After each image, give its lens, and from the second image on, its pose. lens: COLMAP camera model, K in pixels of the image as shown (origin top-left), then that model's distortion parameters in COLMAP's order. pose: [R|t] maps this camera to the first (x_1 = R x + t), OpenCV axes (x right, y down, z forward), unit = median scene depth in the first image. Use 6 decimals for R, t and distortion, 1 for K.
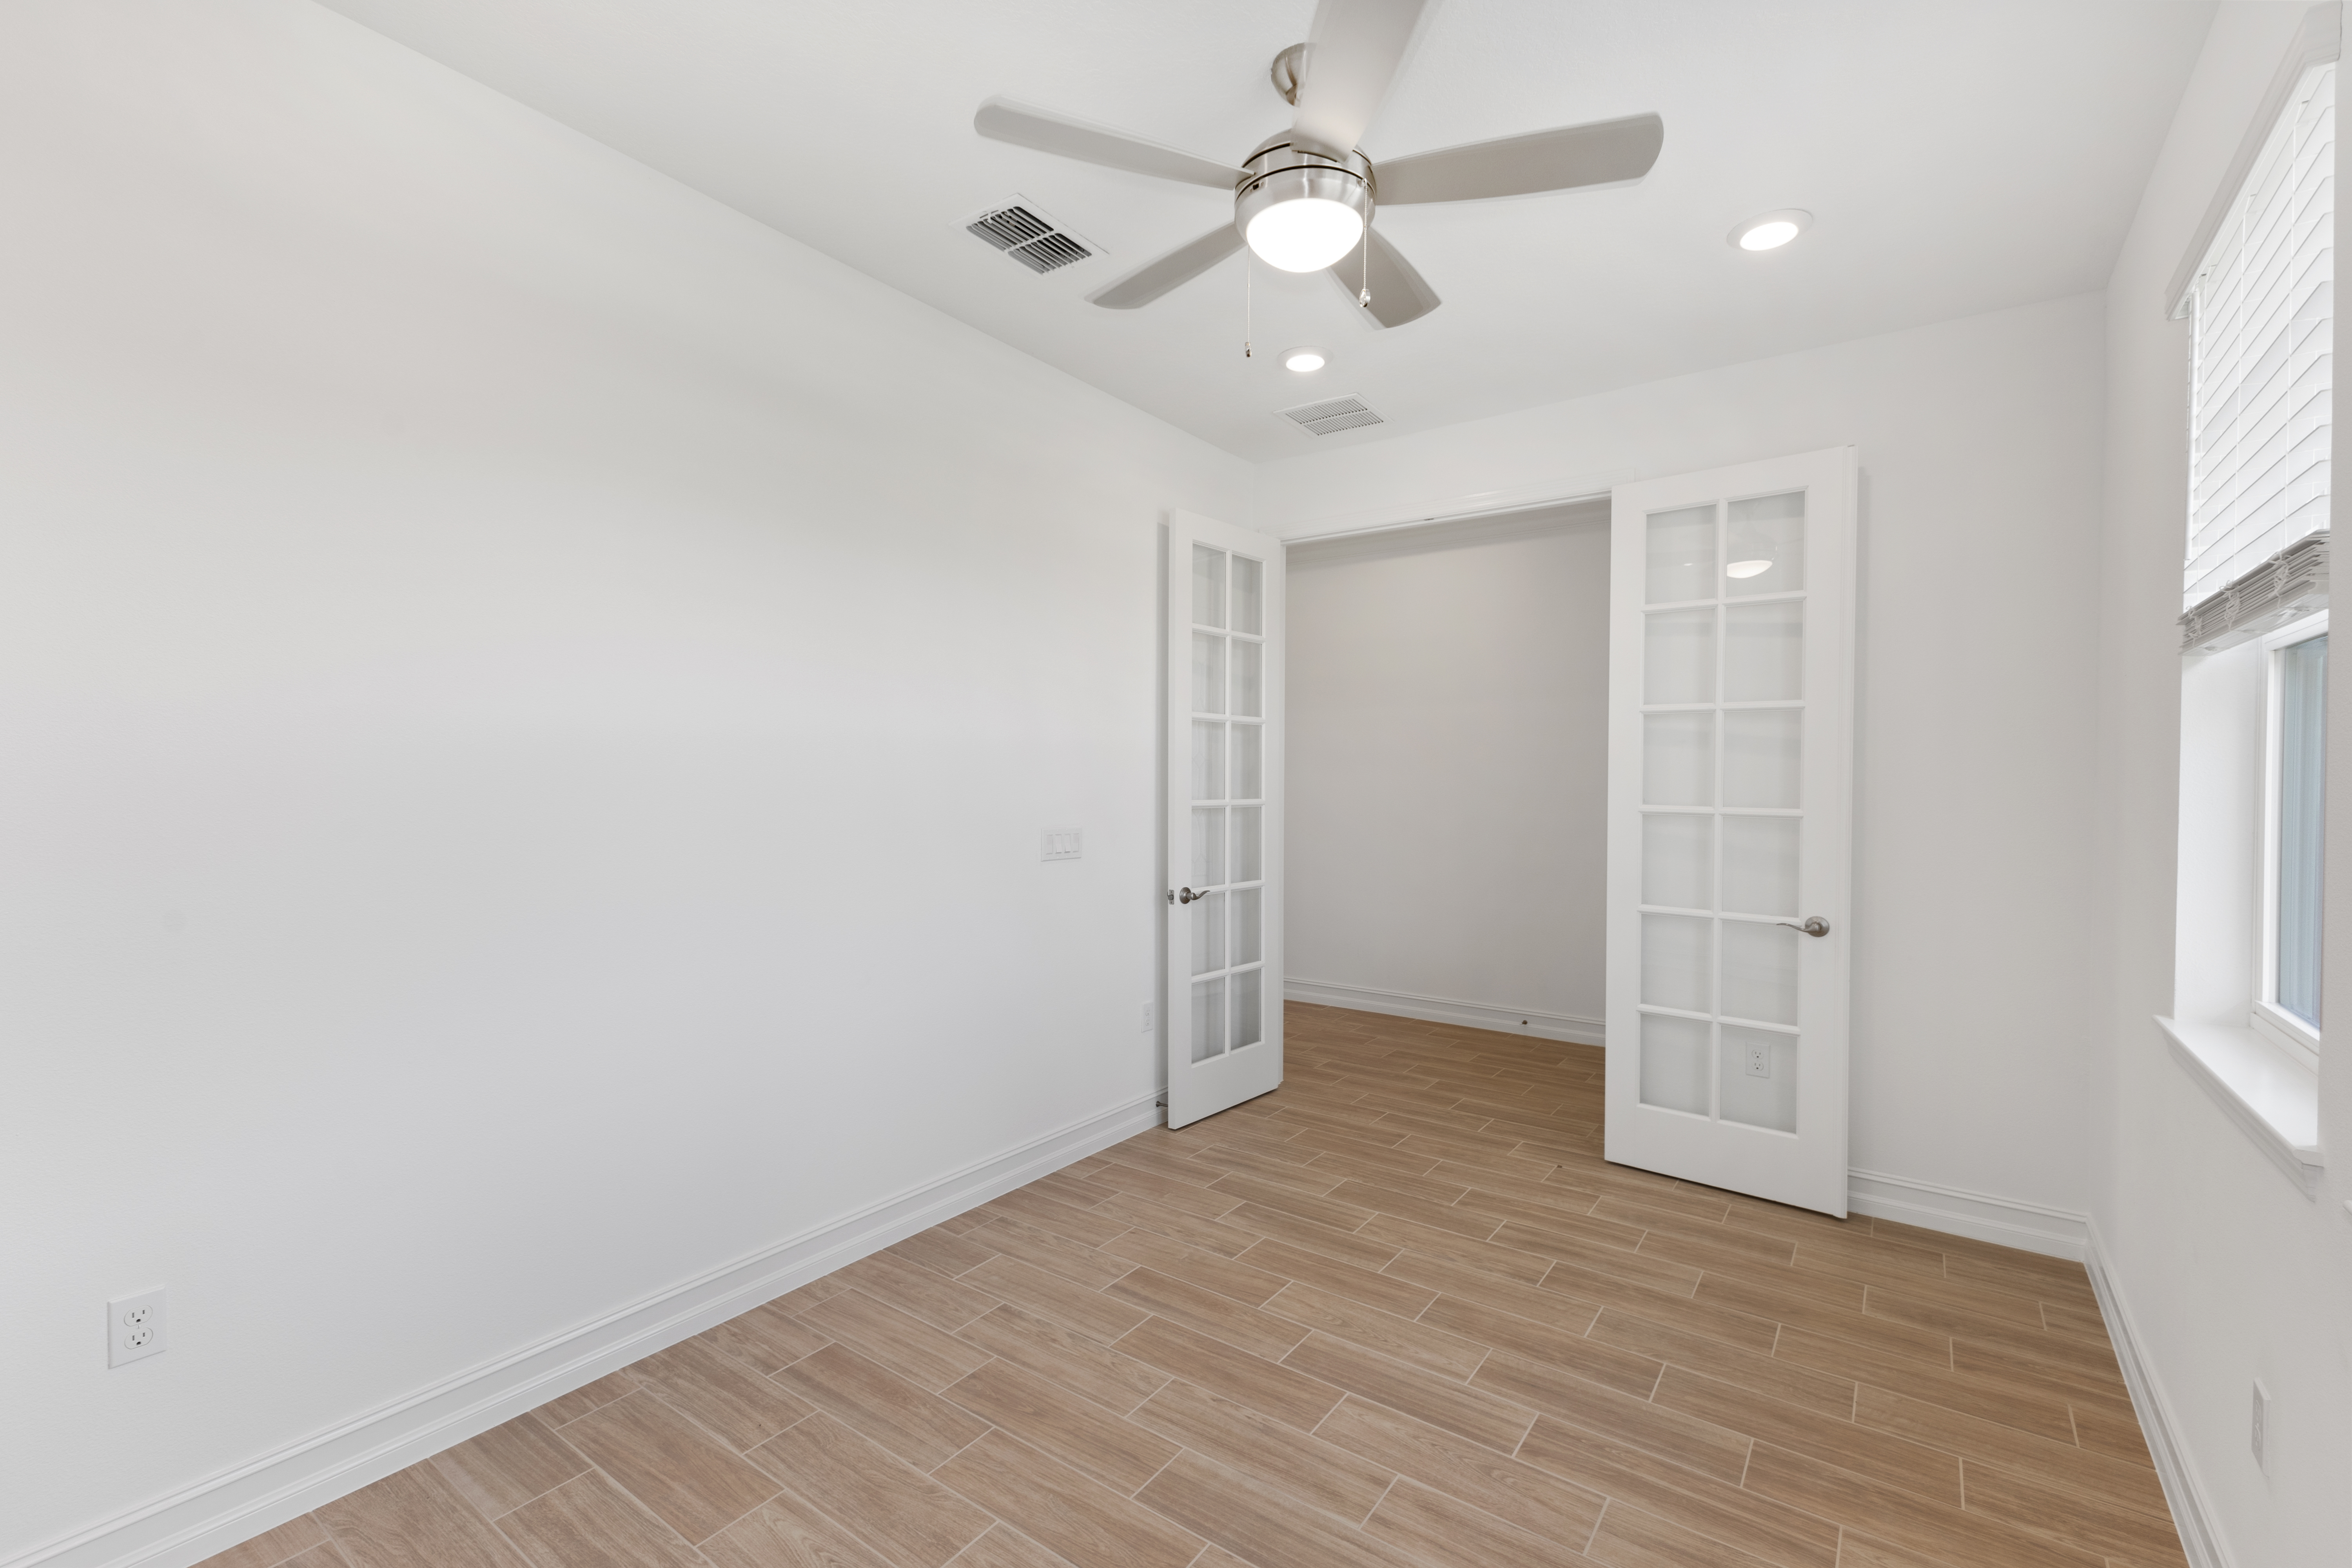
lens RADIAL K [[1020.0, 0, 1175.4], [0, 1020.0, 781.6], [0, 0, 1]] dist [-0.000918, -0.000134]
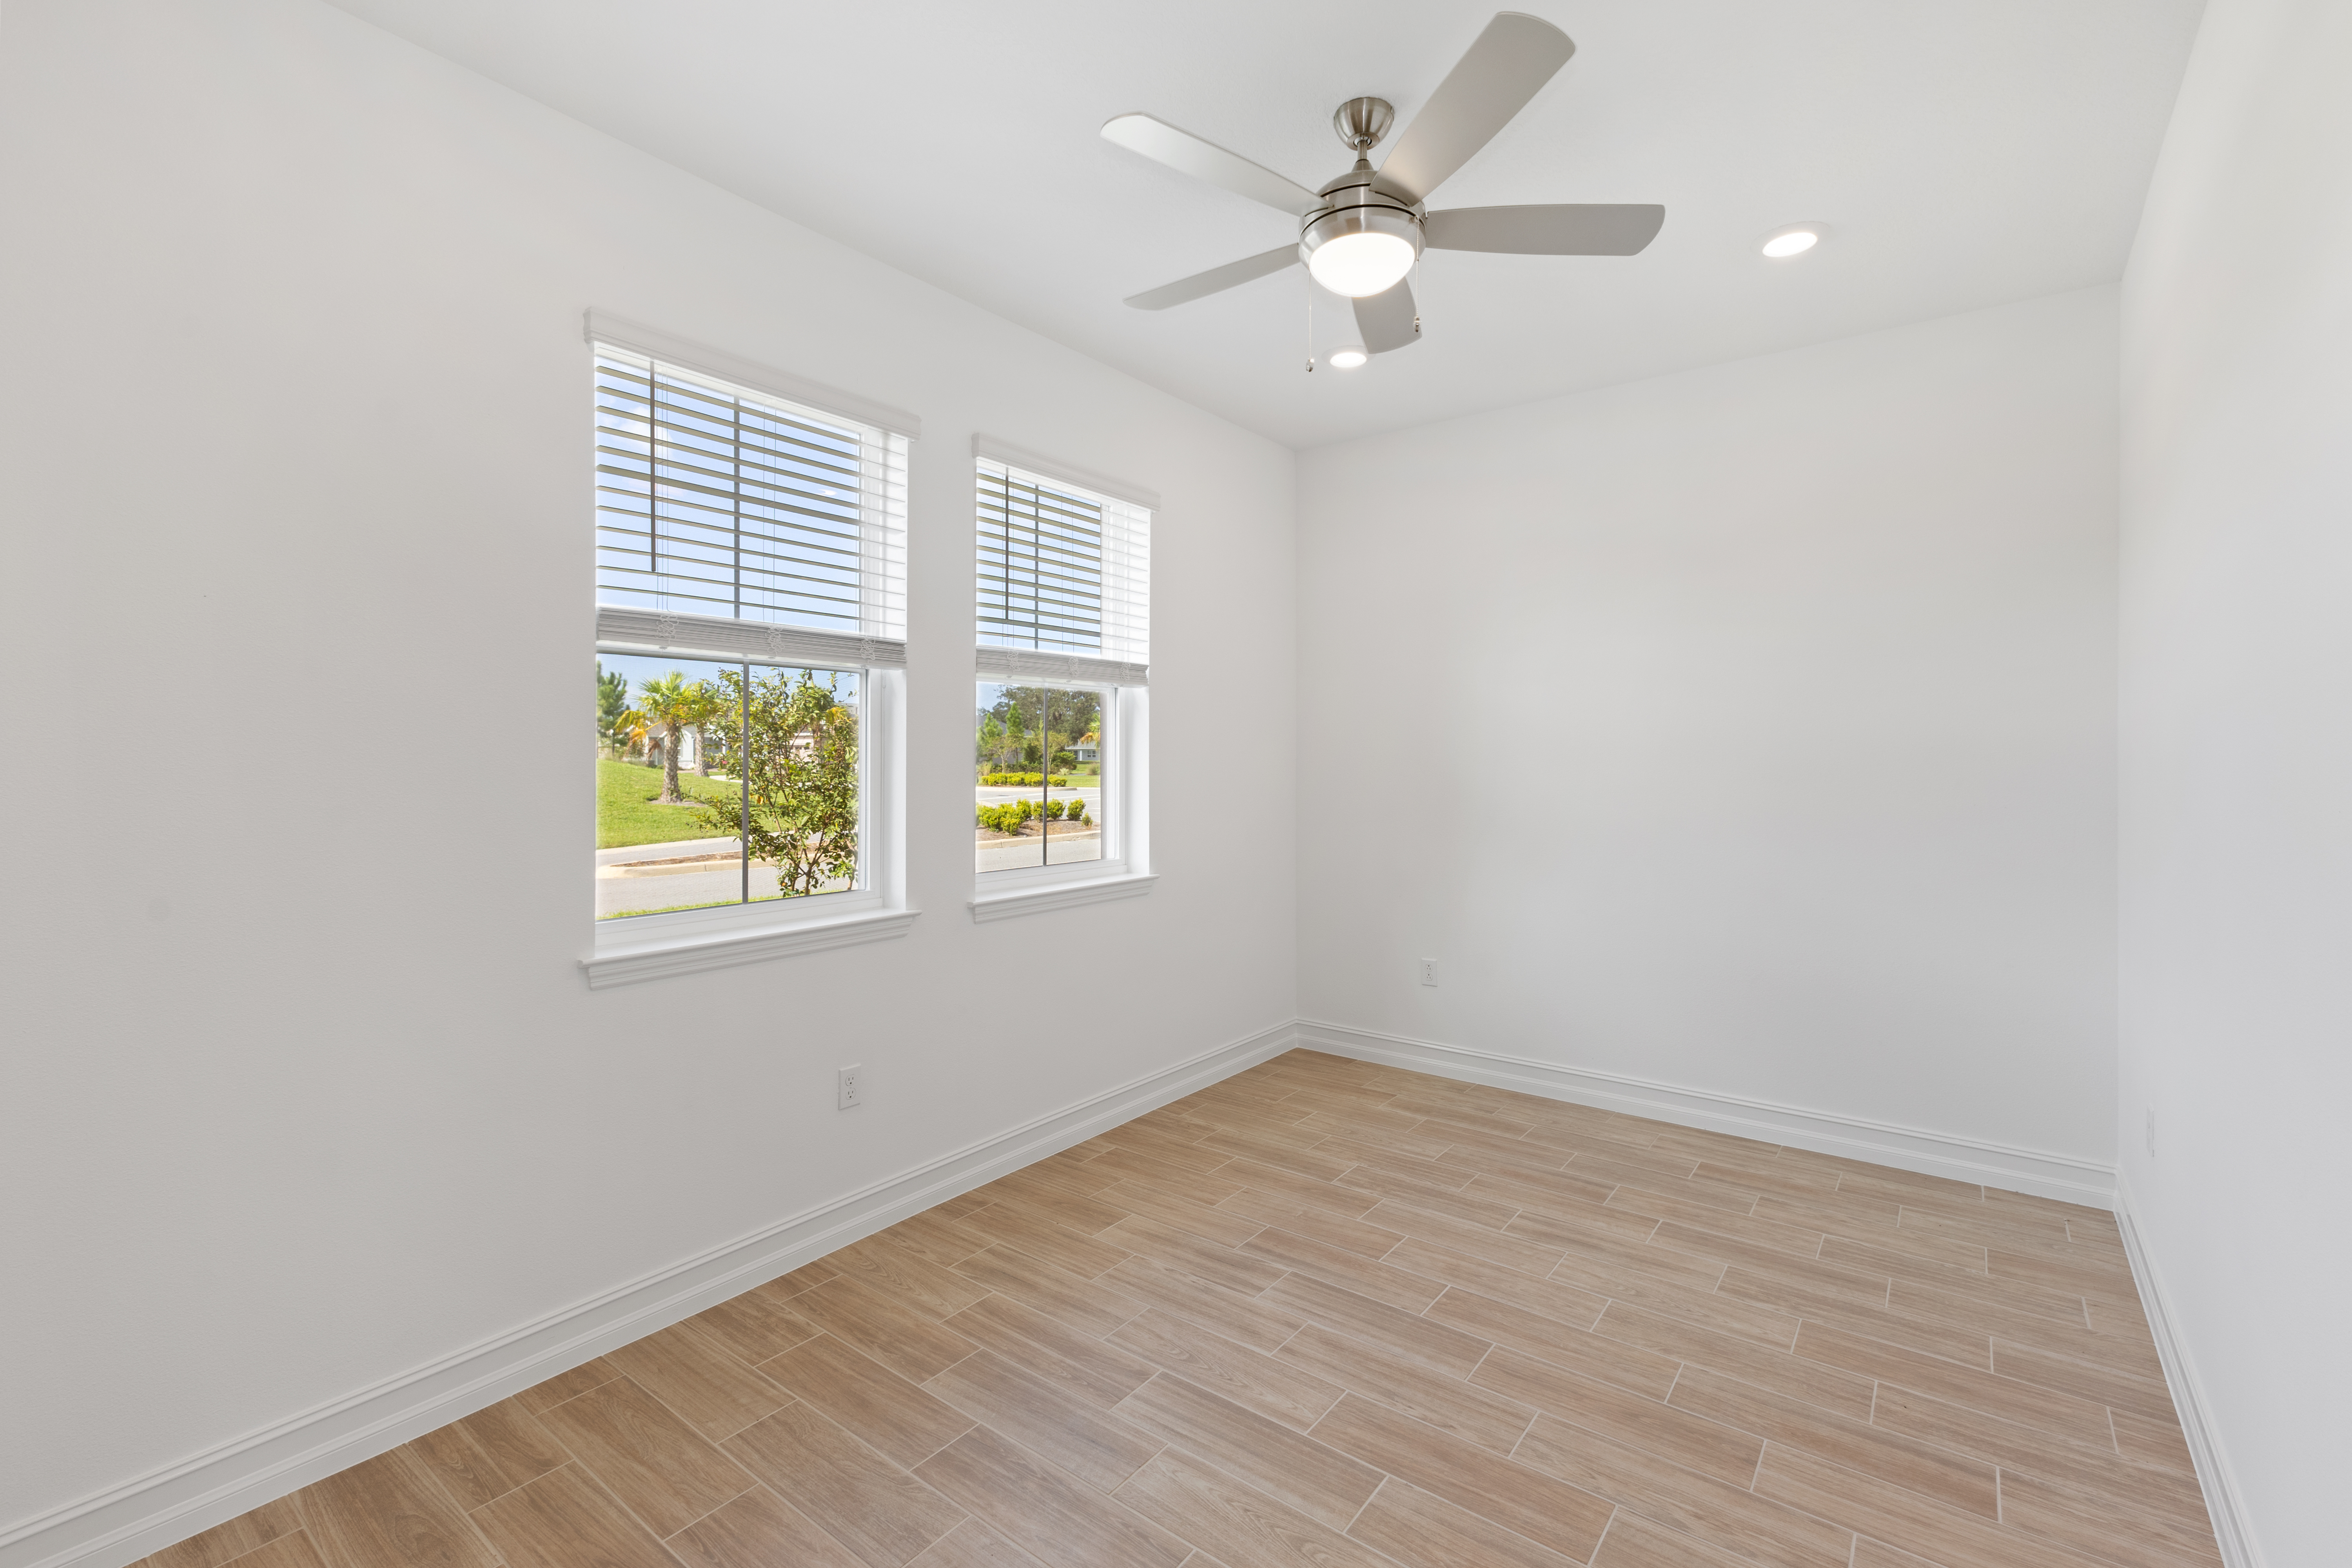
lens RADIAL K [[1020.0, 0, 1176.5], [0, 1020.0, 773.3], [0, 0, 1]] dist [-0.000918, -0.000134]
pose [[-0.999578, -0.004024, 0.028753, 0.272073], [-0.003369, 0.999734, 0.022802, -0.004652], [-0.028837, 0.022696, -0.999326, 1.981323]]
